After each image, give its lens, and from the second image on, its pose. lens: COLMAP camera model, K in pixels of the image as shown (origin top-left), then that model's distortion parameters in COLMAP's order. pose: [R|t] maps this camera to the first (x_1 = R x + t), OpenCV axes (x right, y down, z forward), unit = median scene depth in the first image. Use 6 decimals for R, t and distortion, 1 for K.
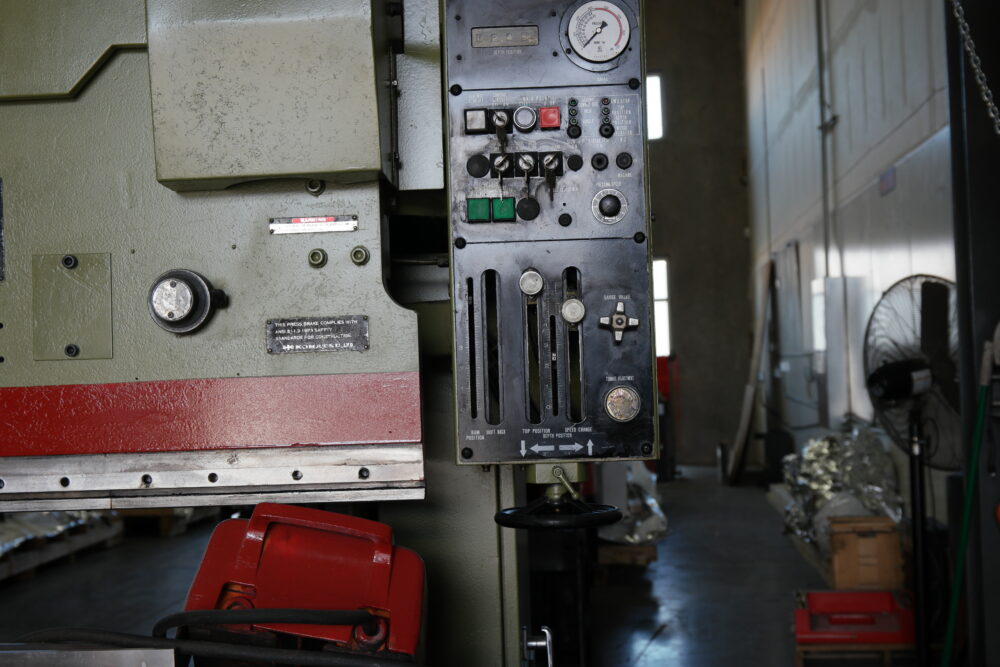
lens RADIAL K [[1336.6, 0, 500.0], [0, 1336.6, 333.5], [0, 0, 1]] dist [-0.017672, 0.006688]
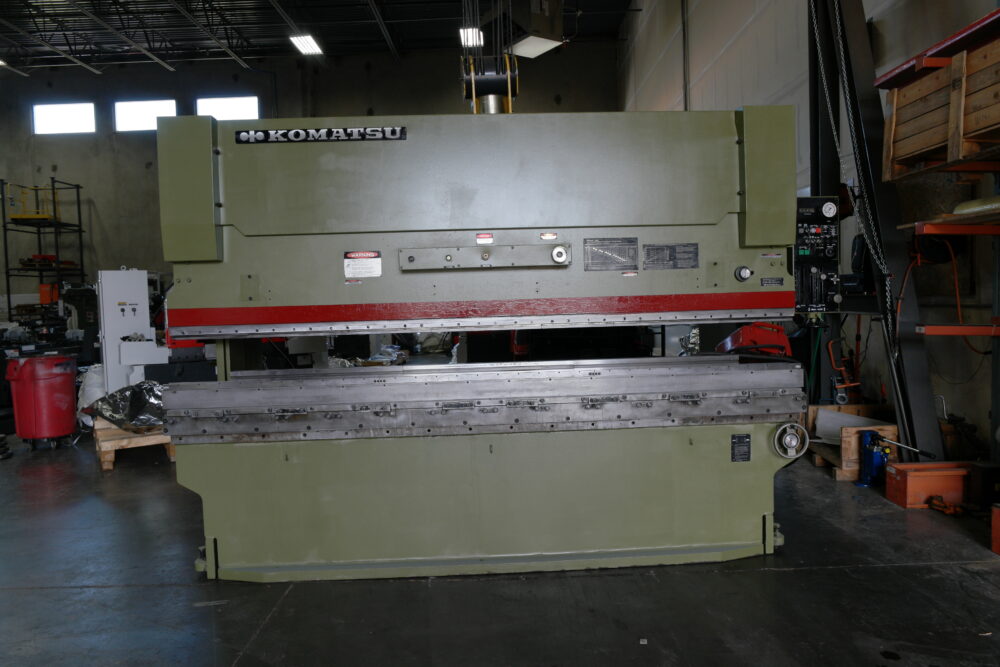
lens RADIAL K [[715.0, 0, 500.0], [0, 715.0, 333.5], [0, 0, 1]] dist [-0.070419, 0.049721]
pose [[0.995874, 0.001353, 0.090739, -1.152433], [-0.007744, 0.997508, 0.070127, 0.012980], [-0.090418, -0.070540, 0.993403, -1.125084]]
